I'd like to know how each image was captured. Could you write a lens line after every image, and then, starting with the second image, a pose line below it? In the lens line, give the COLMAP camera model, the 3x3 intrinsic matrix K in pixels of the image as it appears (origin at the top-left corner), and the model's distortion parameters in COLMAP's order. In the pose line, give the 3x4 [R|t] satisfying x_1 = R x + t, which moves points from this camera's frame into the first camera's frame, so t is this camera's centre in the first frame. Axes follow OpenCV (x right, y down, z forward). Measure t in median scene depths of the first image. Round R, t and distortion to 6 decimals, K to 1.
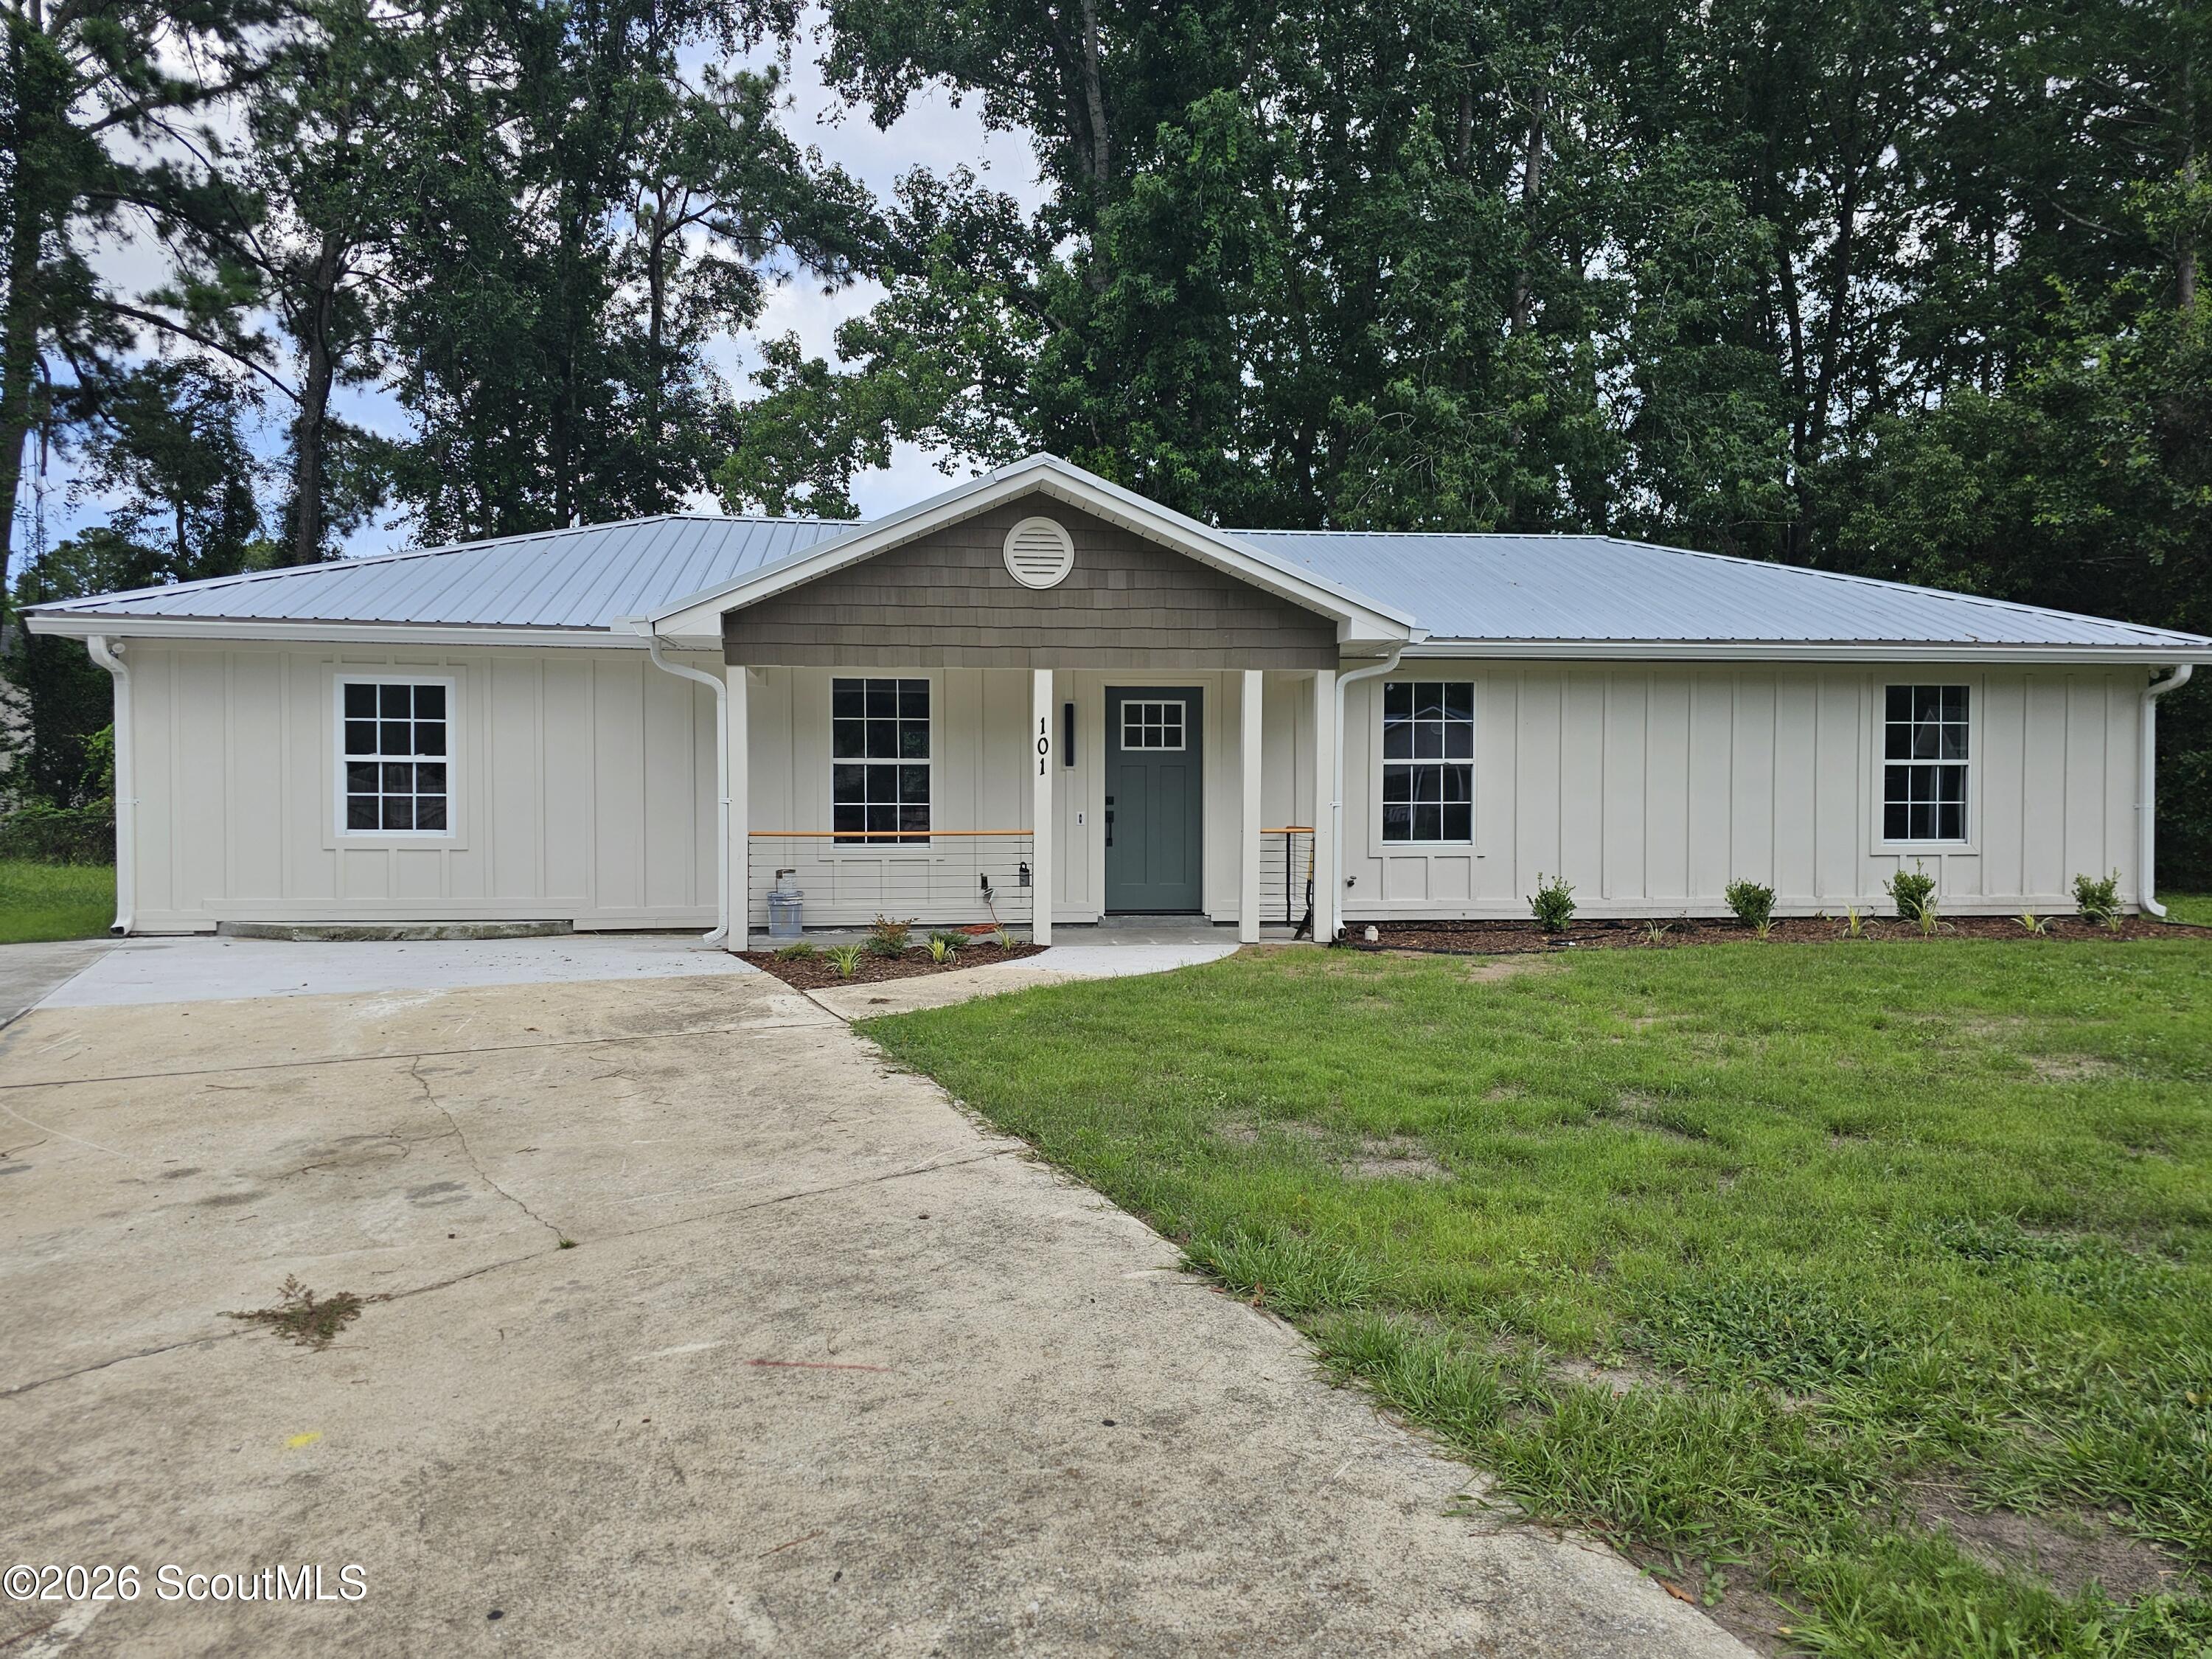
lens RADIAL K [[1494.5, 0, 1062.2], [0, 1494.5, 857.0], [0, 0, 1]] dist [0.059232, -0.044176]
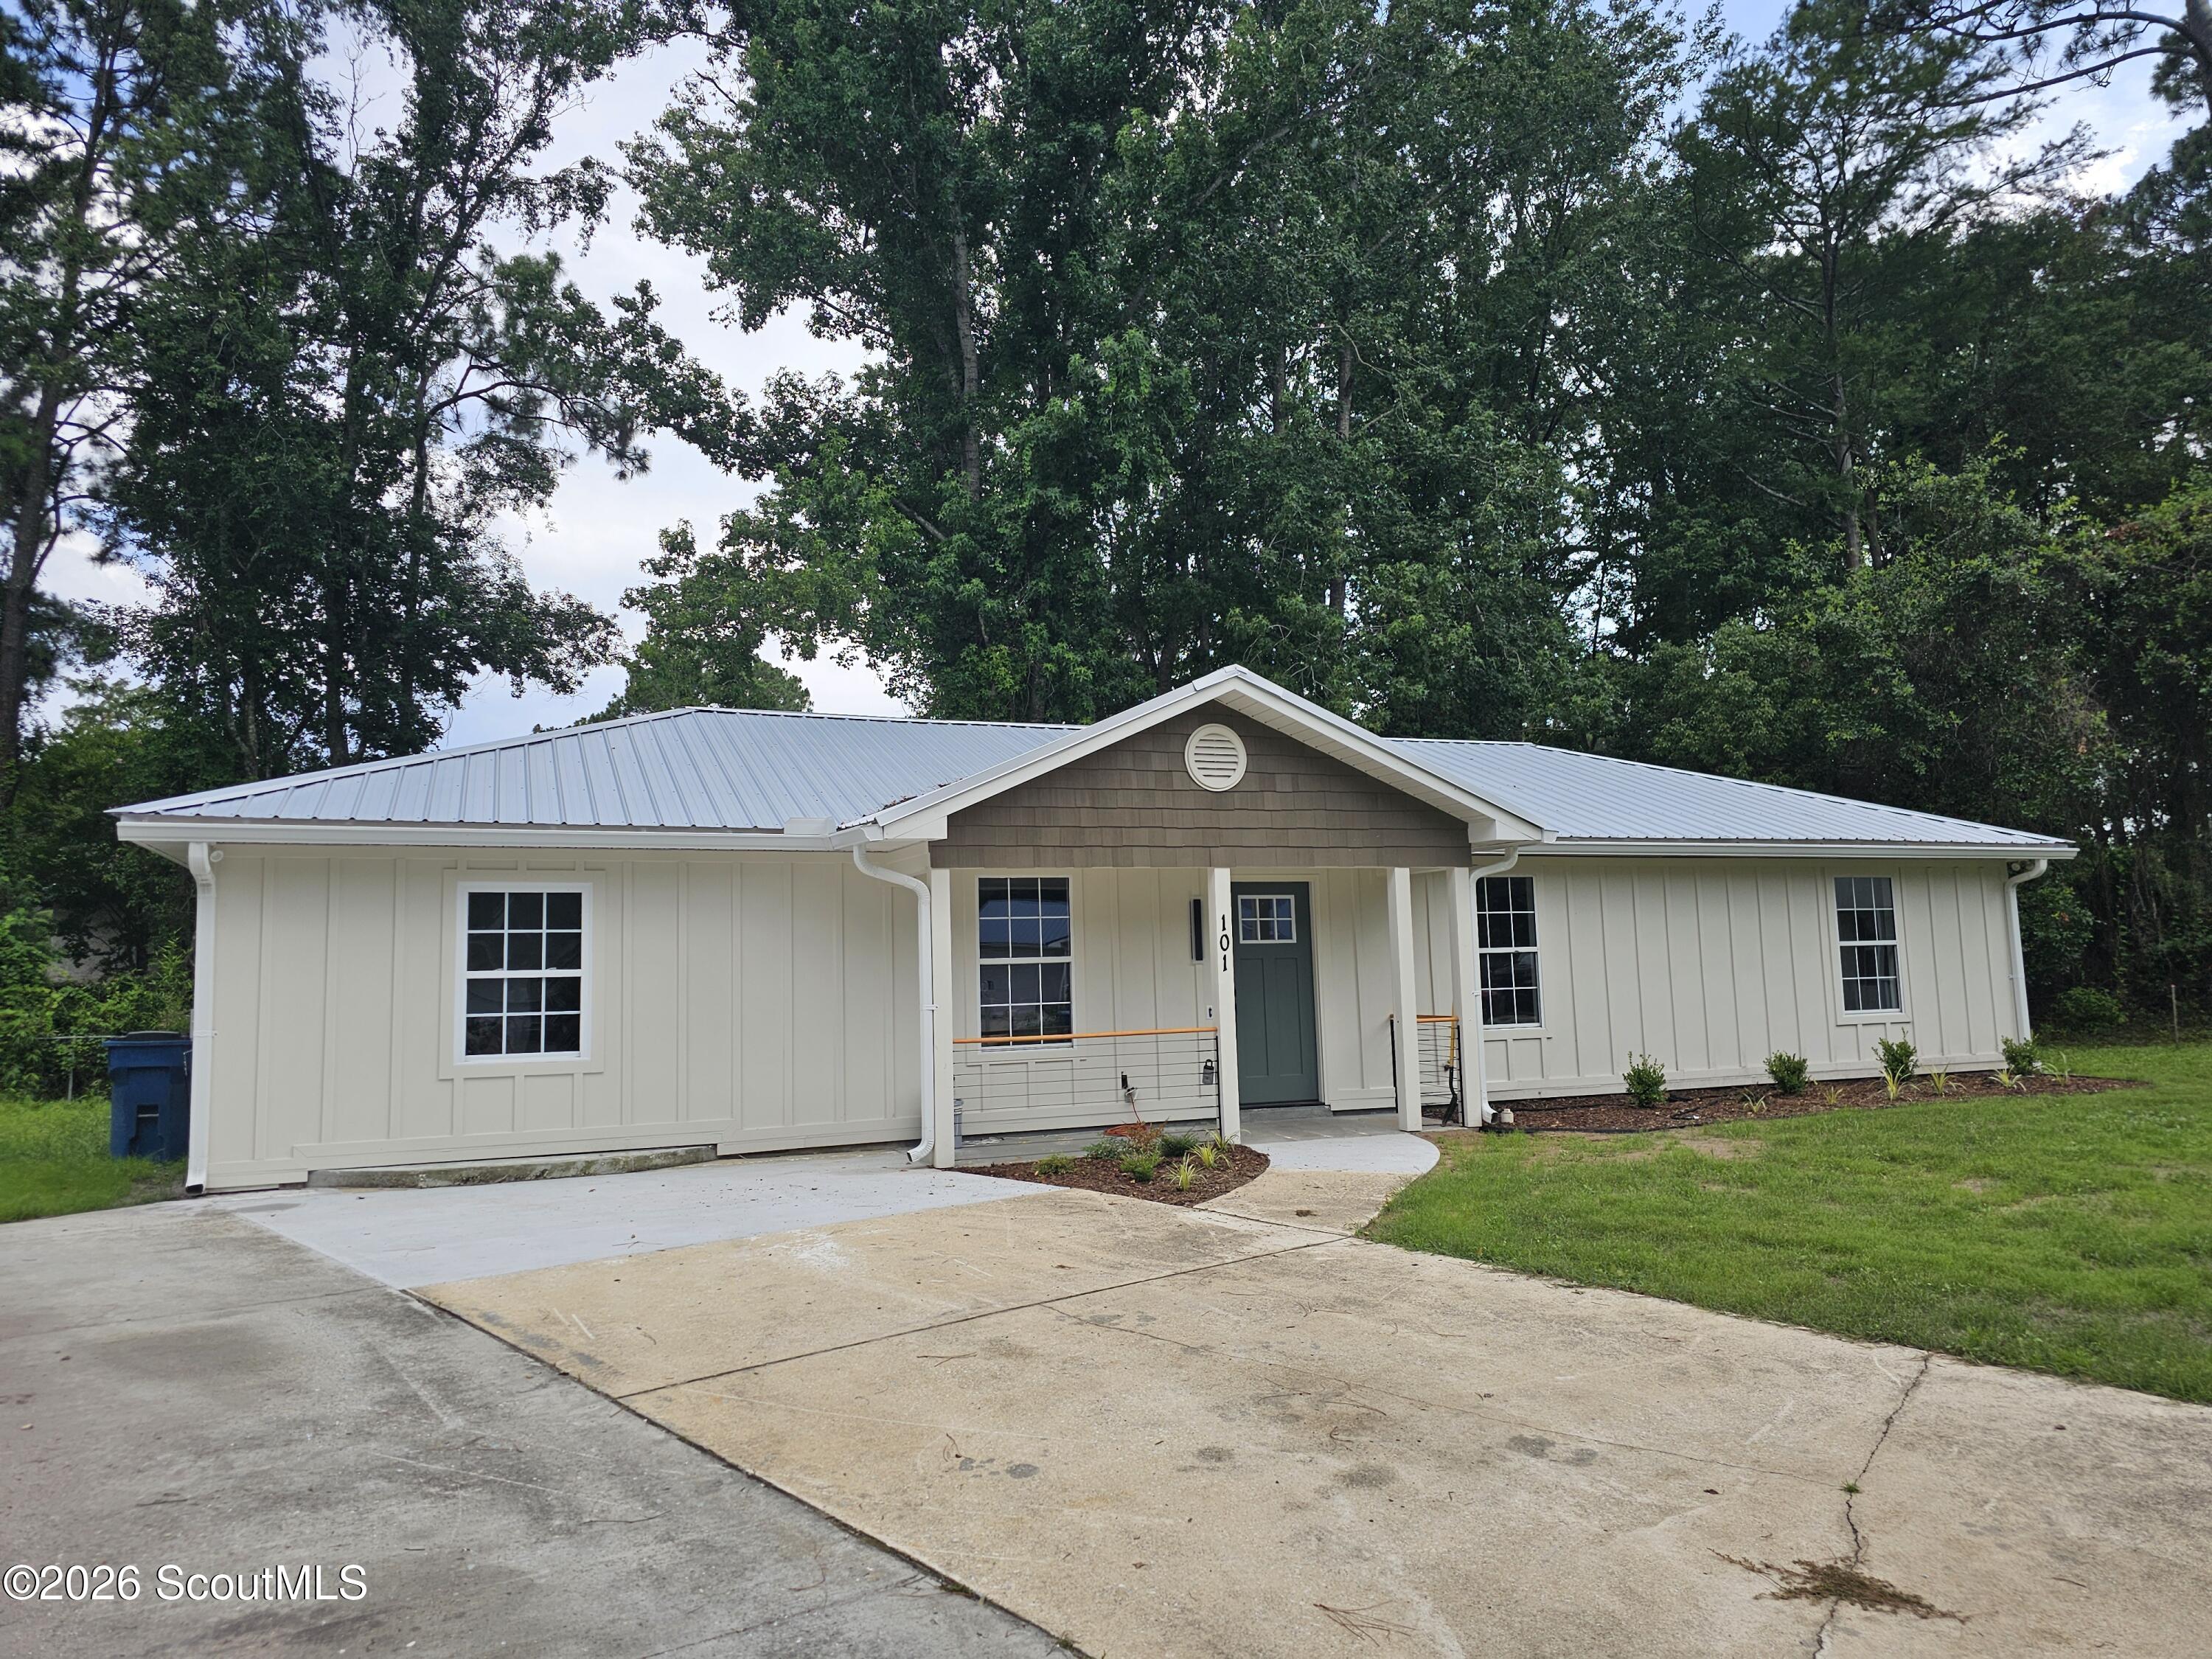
lens RADIAL K [[1494.5, 0, 1097.7], [0, 1494.5, 847.5], [0, 0, 1]] dist [0.059232, -0.044176]
pose [[0.964359, -0.003182, 0.264578, -0.346756], [0.036474, 0.991981, -0.121013, -0.018470], [-0.262071, 0.126350, 0.956741, 0.040347]]
